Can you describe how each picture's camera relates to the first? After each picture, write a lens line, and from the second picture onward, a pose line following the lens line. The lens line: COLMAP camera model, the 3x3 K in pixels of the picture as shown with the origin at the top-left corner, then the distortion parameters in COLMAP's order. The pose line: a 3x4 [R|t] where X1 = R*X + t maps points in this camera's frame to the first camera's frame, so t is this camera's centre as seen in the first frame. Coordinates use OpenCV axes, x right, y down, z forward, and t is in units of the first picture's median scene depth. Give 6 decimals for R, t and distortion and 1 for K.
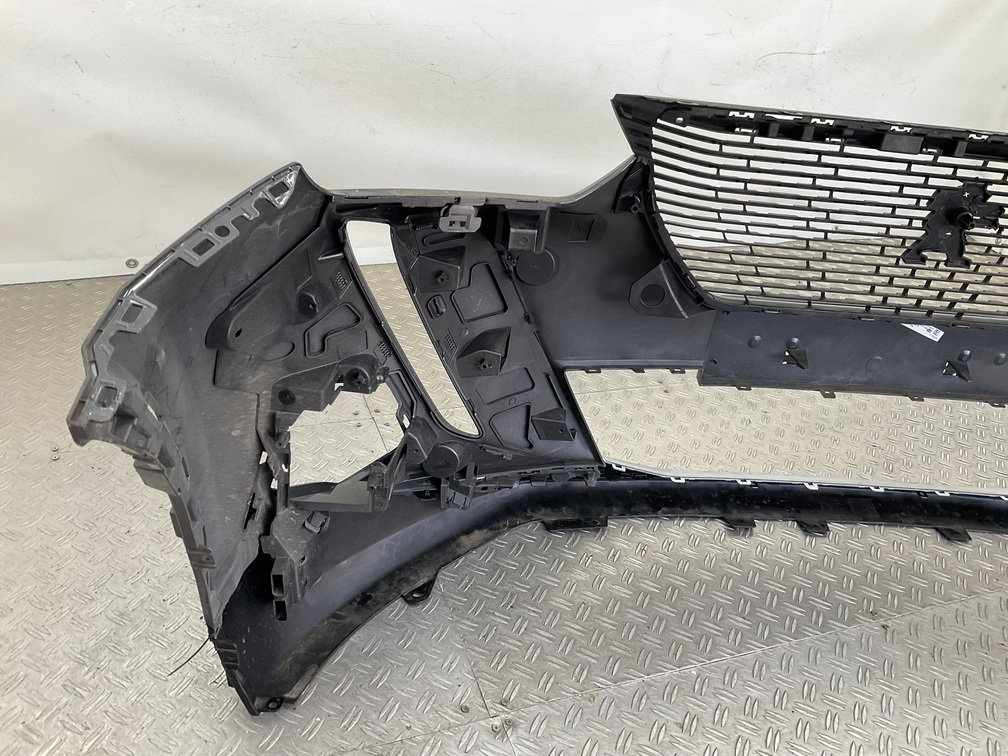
lens RADIAL K [[824.8, 0, 504.0], [0, 824.8, 378.0], [0, 0, 1]] dist [0.126411, -0.276756]
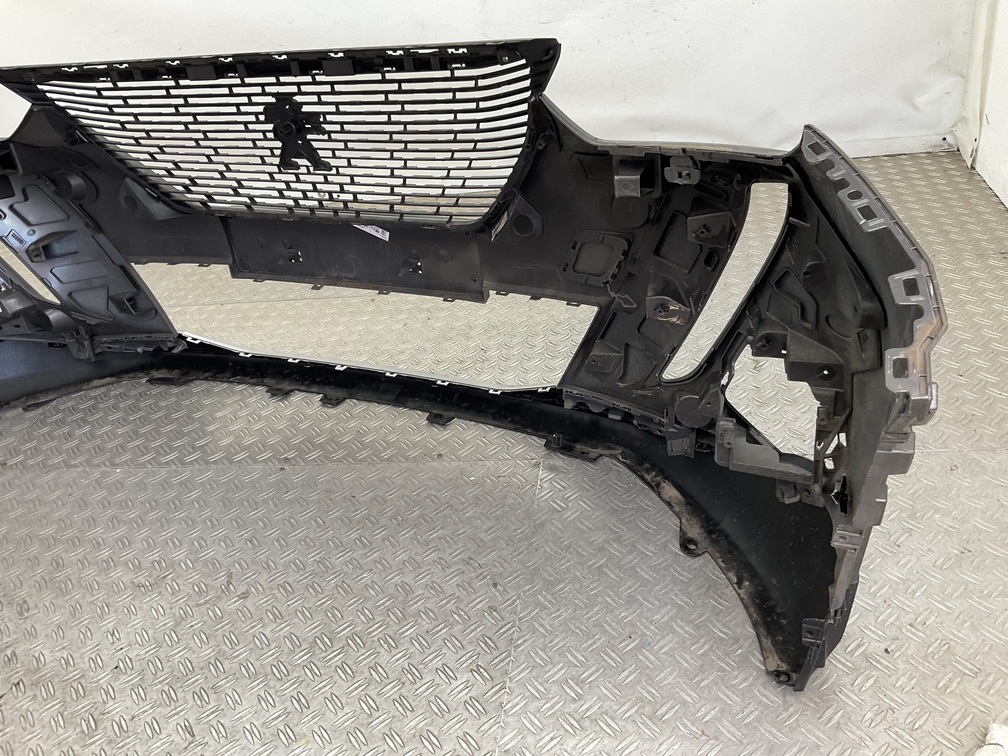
lens RADIAL K [[824.8, 0, 504.0], [0, 824.8, 378.0], [0, 0, 1]] dist [0.126411, -0.276756]
pose [[0.866002, 0.063416, -0.496003, 1.217041], [-0.046450, 0.997839, 0.046479, 0.082088], [0.497879, -0.017211, 0.867076, 0.090999]]
